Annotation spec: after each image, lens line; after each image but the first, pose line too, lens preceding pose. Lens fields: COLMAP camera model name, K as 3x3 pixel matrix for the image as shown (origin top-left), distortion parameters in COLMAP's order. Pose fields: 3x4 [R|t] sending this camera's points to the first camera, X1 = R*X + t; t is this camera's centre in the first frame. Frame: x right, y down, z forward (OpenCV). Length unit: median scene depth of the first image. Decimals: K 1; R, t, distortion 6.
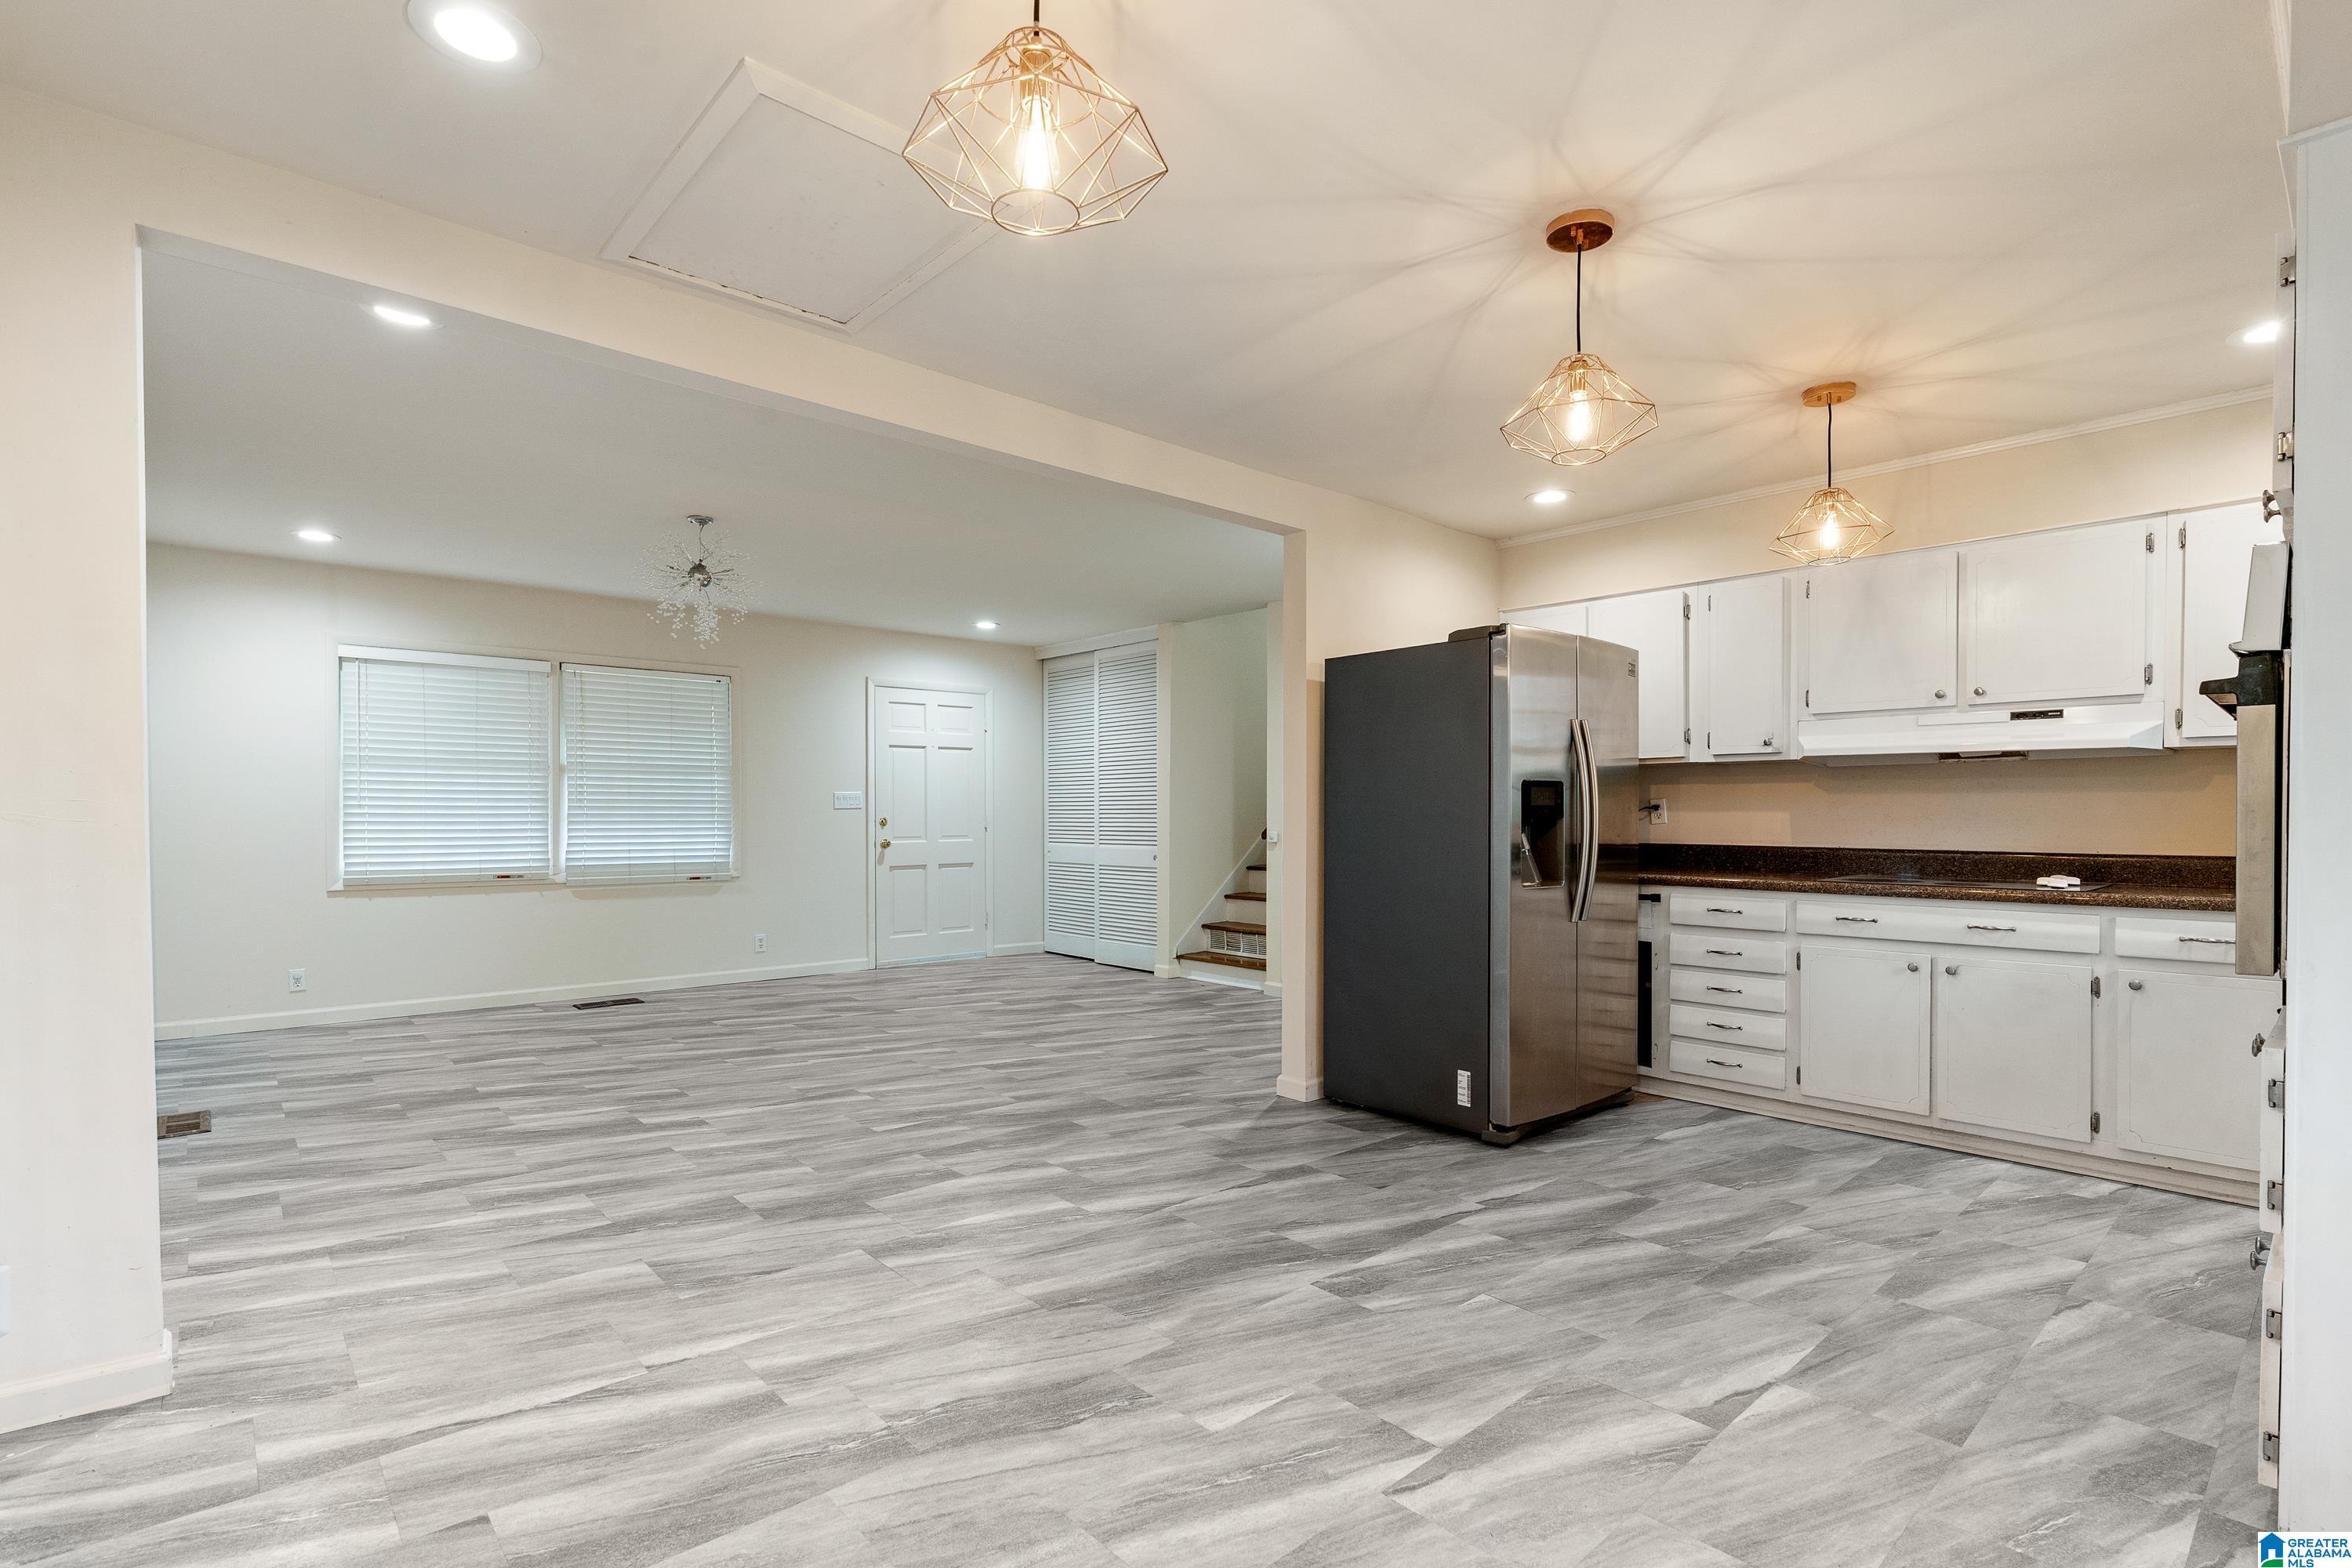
lens RADIAL K [[1098.7, 0, 1163.8], [0, 1098.7, 829.4], [0, 0, 1]] dist [-0.005851, 0.001009]
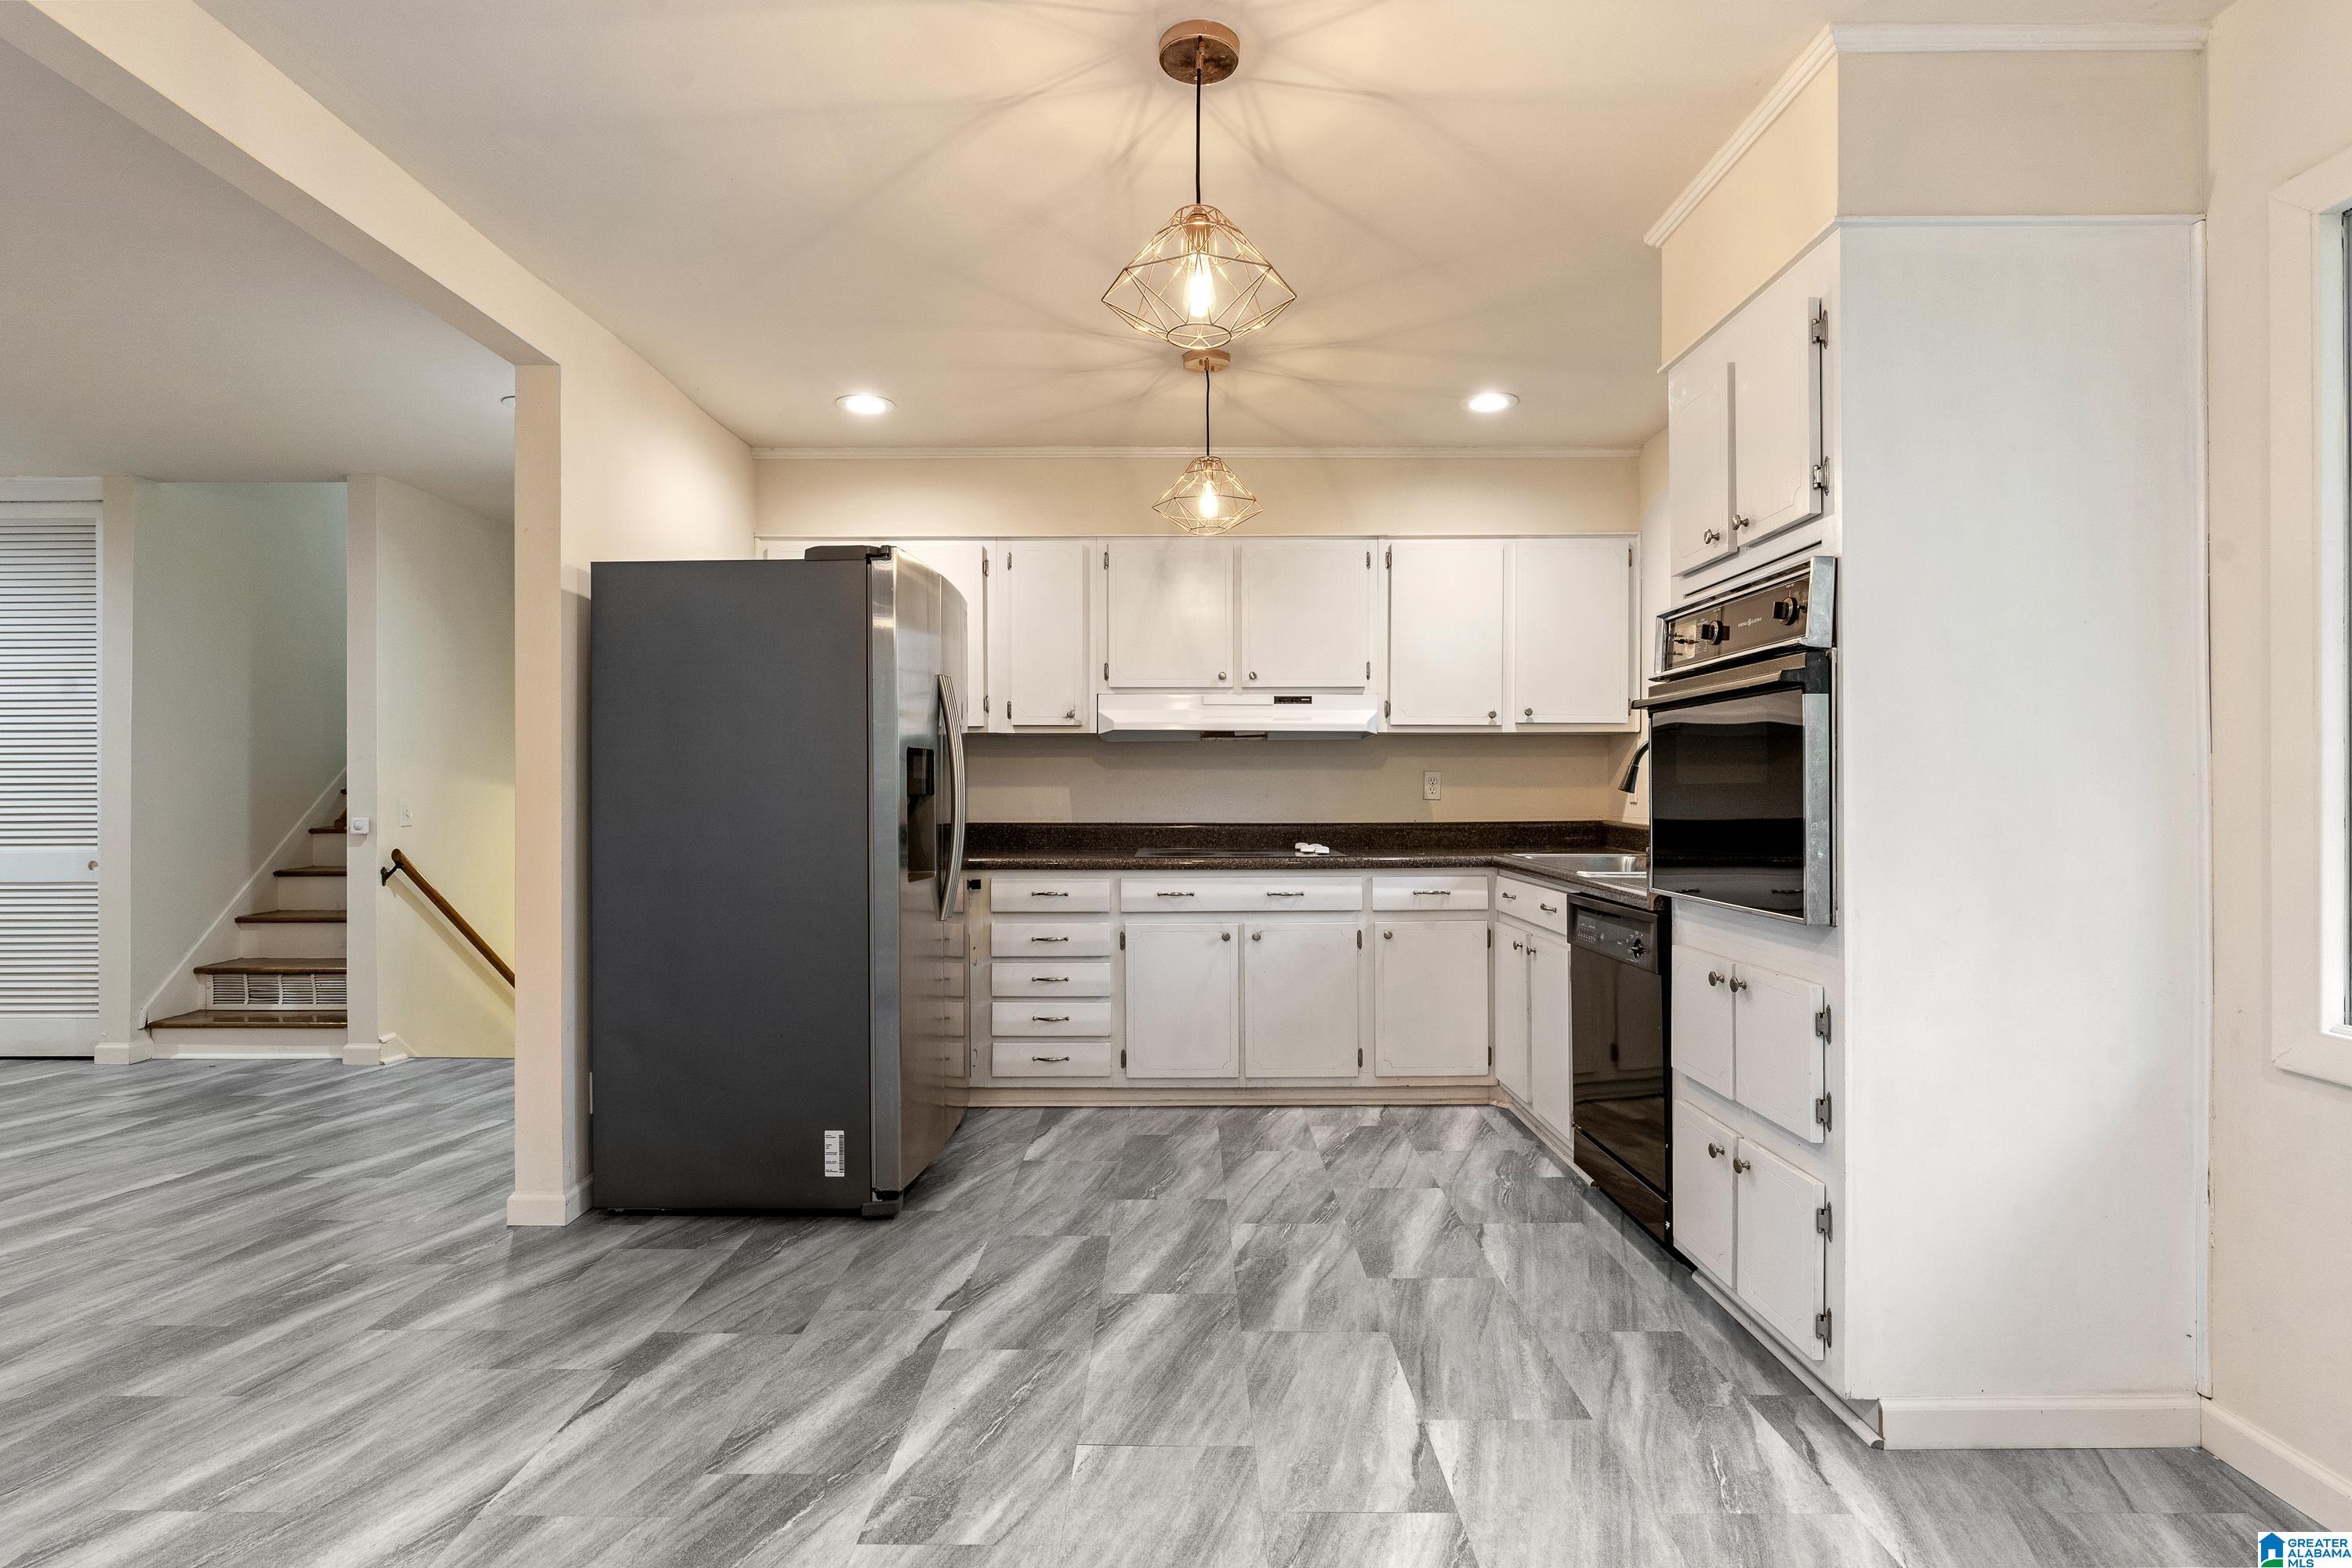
lens RADIAL K [[1161.2, 0, 1172.5], [0, 1161.2, 789.9], [0, 0, 1]] dist [-0.008922, 0.002220]
pose [[0.670321, -0.001822, 0.742069, -0.153704], [0.013108, 0.999870, -0.009386, -0.003096], [-0.741955, 0.016019, 0.670258, 0.277725]]
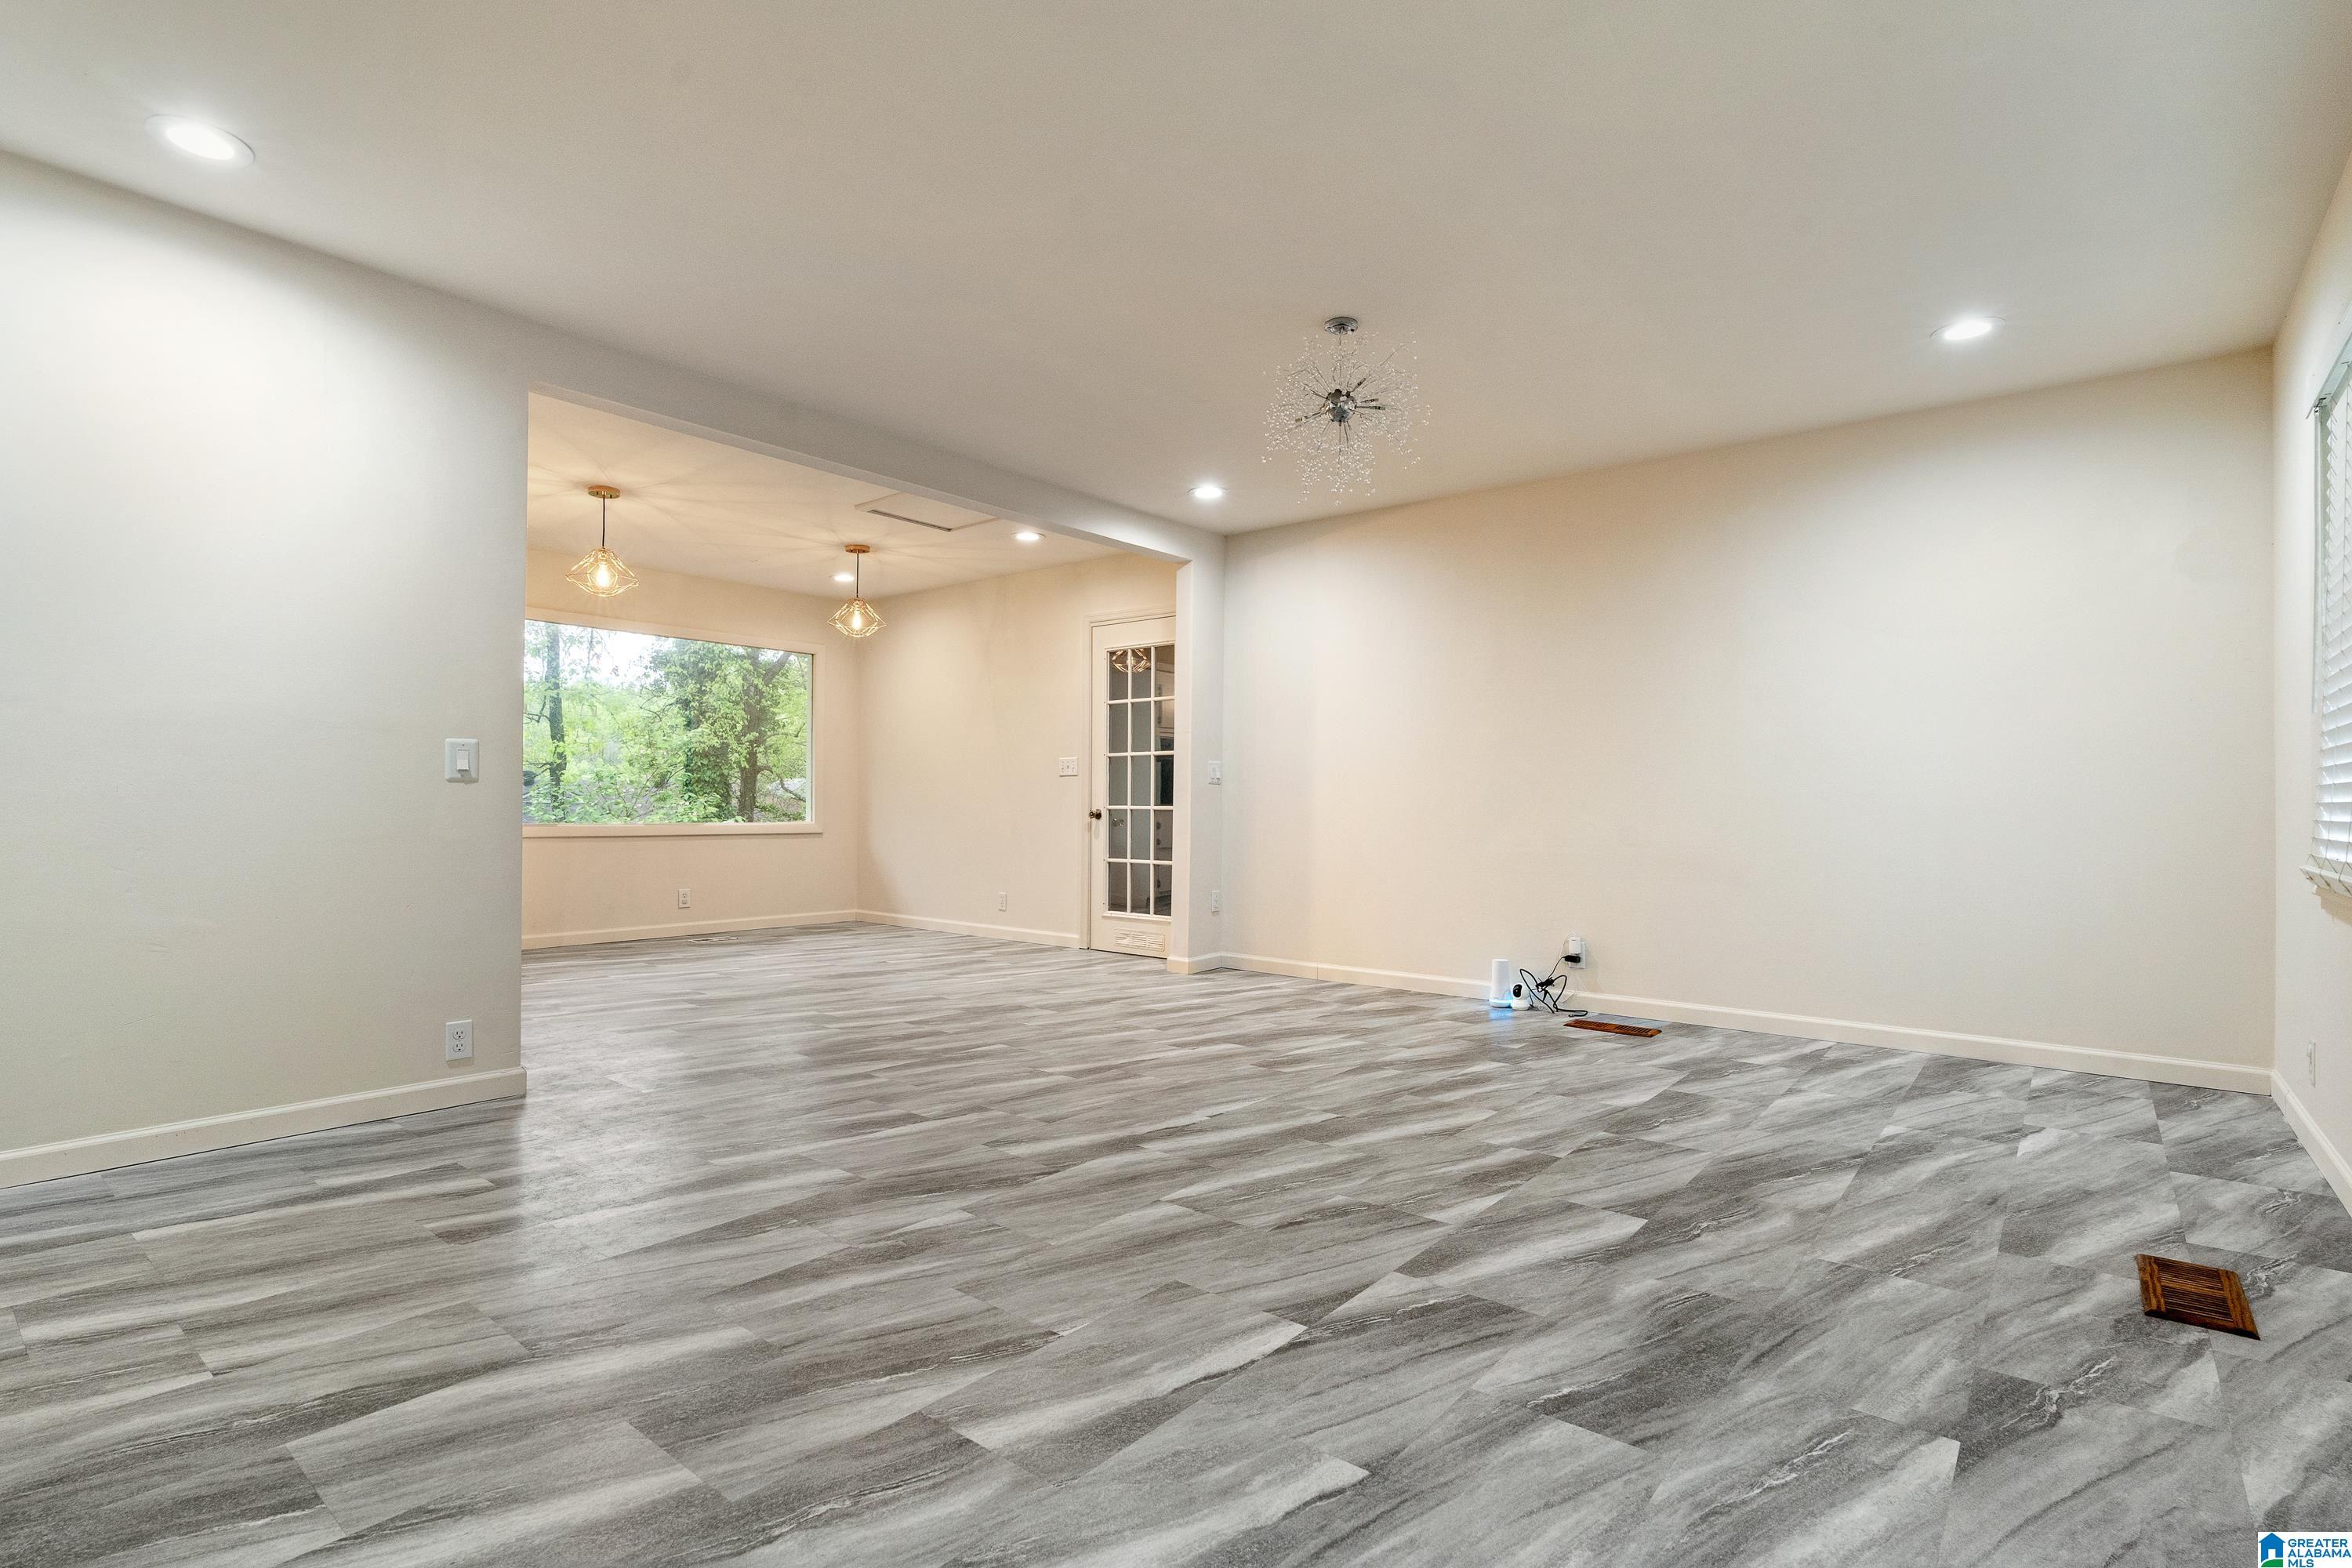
lens RADIAL K [[1102.0, 0, 1169.3], [0, 1102.0, 782.5], [0, 0, 1]] dist [-0.006020, 0.000603]
pose [[-0.987628, -0.013340, -0.156246, -0.246121], [-0.012733, 0.999907, -0.004885, 0.021729], [0.156297, -0.002835, -0.987706, 2.043505]]
